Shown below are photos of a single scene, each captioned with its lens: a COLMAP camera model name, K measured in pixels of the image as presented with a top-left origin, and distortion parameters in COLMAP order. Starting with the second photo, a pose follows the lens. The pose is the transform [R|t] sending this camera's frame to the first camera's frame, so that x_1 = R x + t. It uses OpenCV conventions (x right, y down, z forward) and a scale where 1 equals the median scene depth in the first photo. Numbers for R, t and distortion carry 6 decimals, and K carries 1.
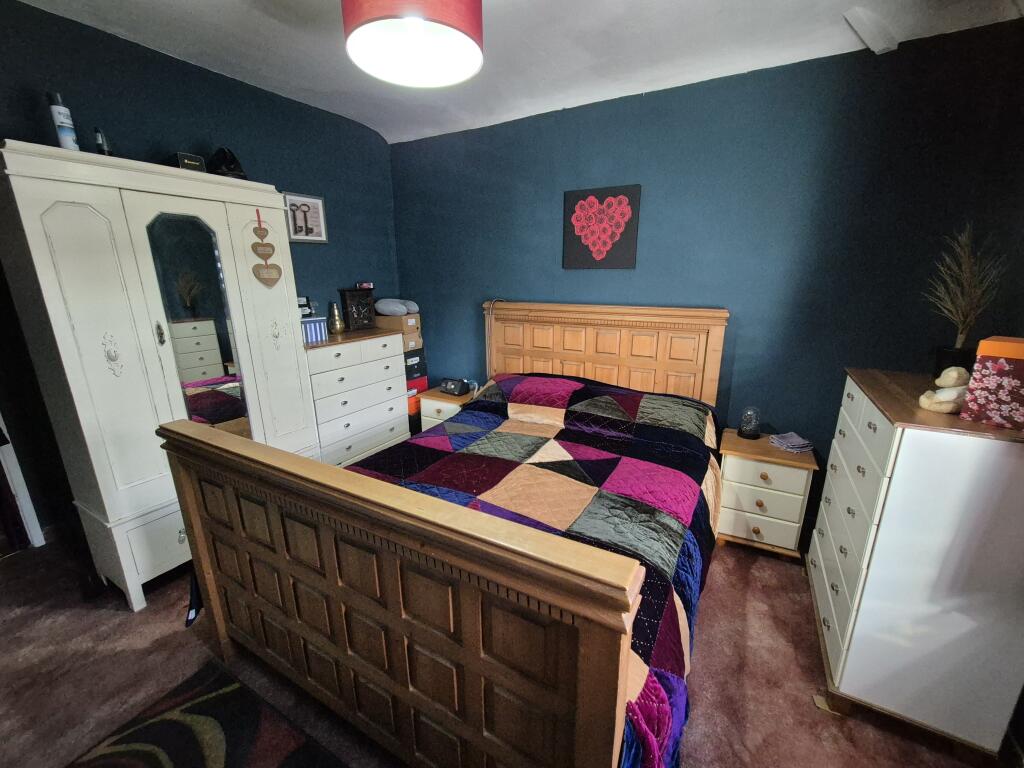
lens RADIAL K [[418.5, 0, 517.0], [0, 418.5, 384.8], [0, 0, 1]] dist [0.003111, 0.000022]
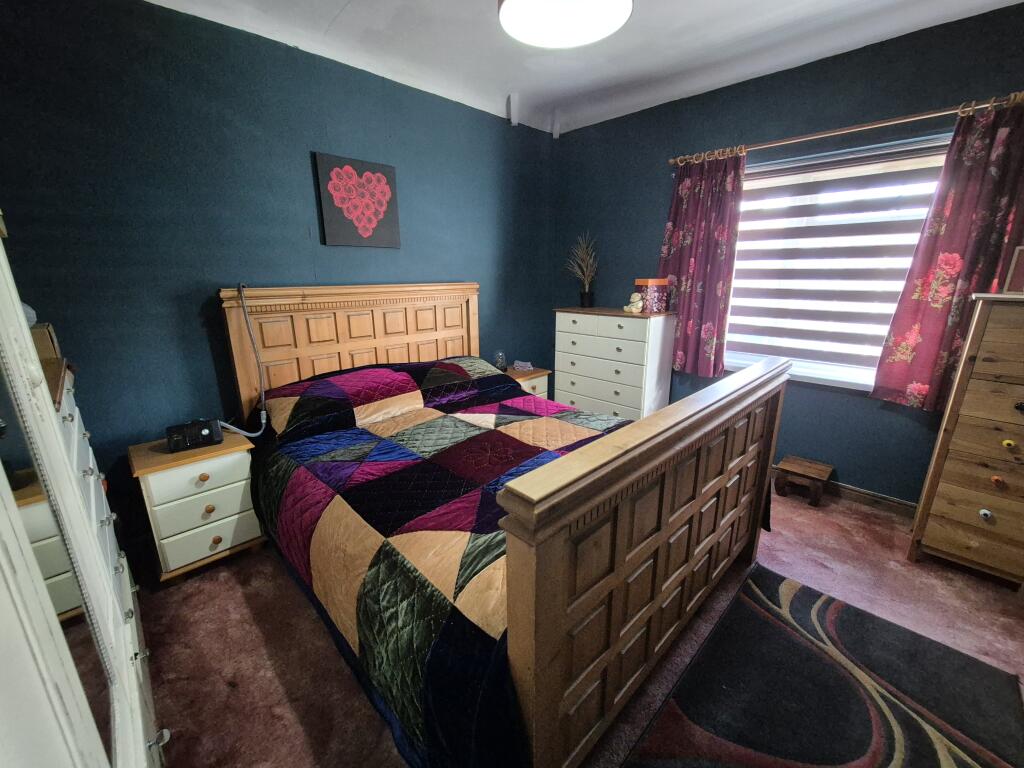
lens RADIAL K [[418.5, 0, 516.4], [0, 418.5, 384.0], [0, 0, 1]] dist [0.003111, 0.000022]
pose [[0.279527, -0.247949, 0.927570, -0.708667], [0.251559, 0.951245, 0.178470, -0.070029], [-0.926597, 0.183451, 0.328273, 0.460903]]
